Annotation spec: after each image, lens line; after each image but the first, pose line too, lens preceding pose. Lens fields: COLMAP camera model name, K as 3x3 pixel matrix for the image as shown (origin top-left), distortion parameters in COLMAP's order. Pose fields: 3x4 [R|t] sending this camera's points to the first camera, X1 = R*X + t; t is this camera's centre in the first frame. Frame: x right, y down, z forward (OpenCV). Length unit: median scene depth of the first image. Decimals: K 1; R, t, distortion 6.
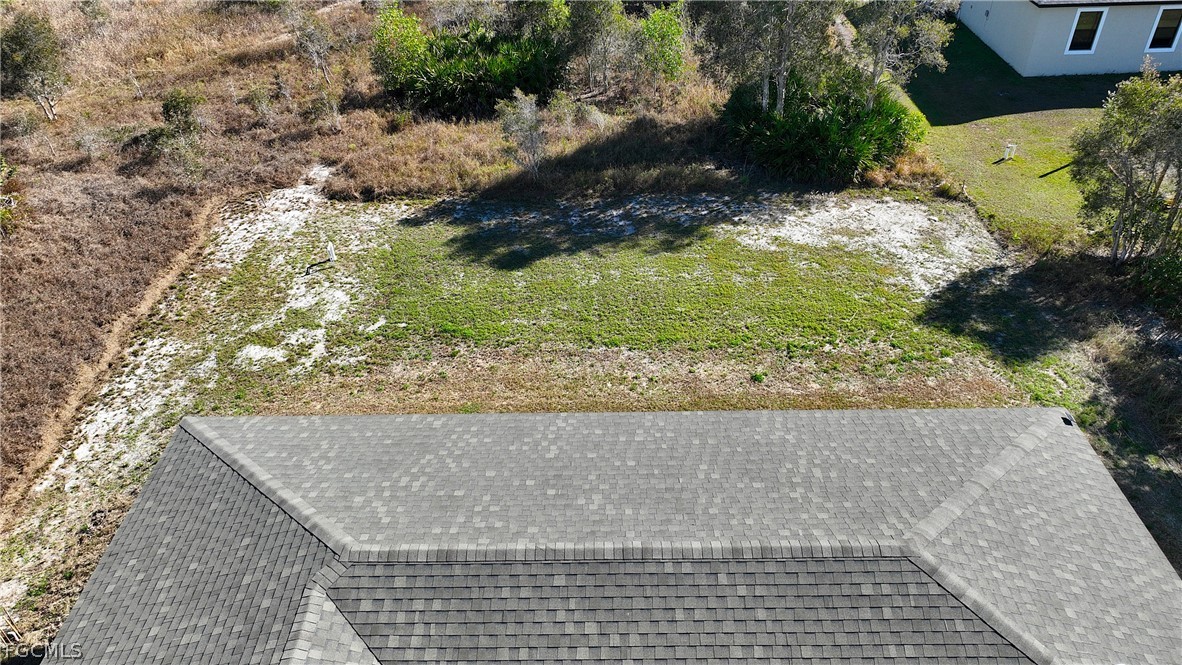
lens RADIAL K [[865.9, 0, 594.3], [0, 865.9, 331.9], [0, 0, 1]] dist [0.007627, 0.001100]
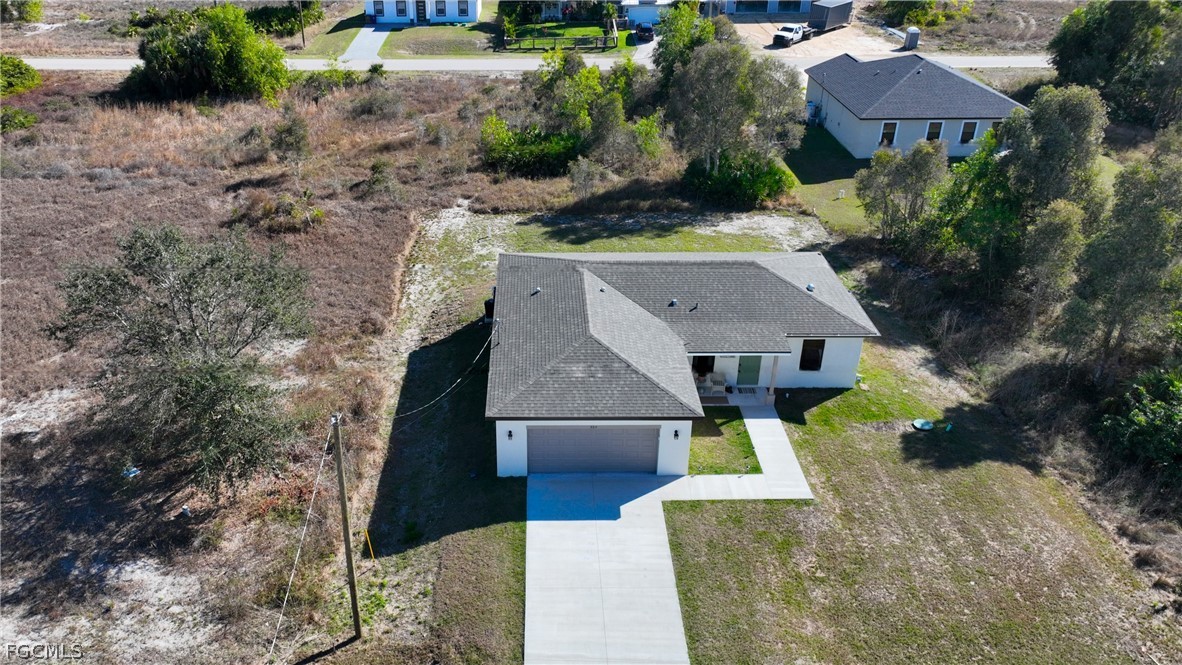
lens RADIAL K [[897.1, 0, 543.3], [0, 897.1, 336.8], [0, 0, 1]] dist [0.010017, 0.000006]
pose [[0.999878, 0.008802, 0.012899, -0.187958], [-0.007024, 0.991241, -0.131880, 0.375335], [-0.013947, 0.131773, 0.991182, -0.904718]]
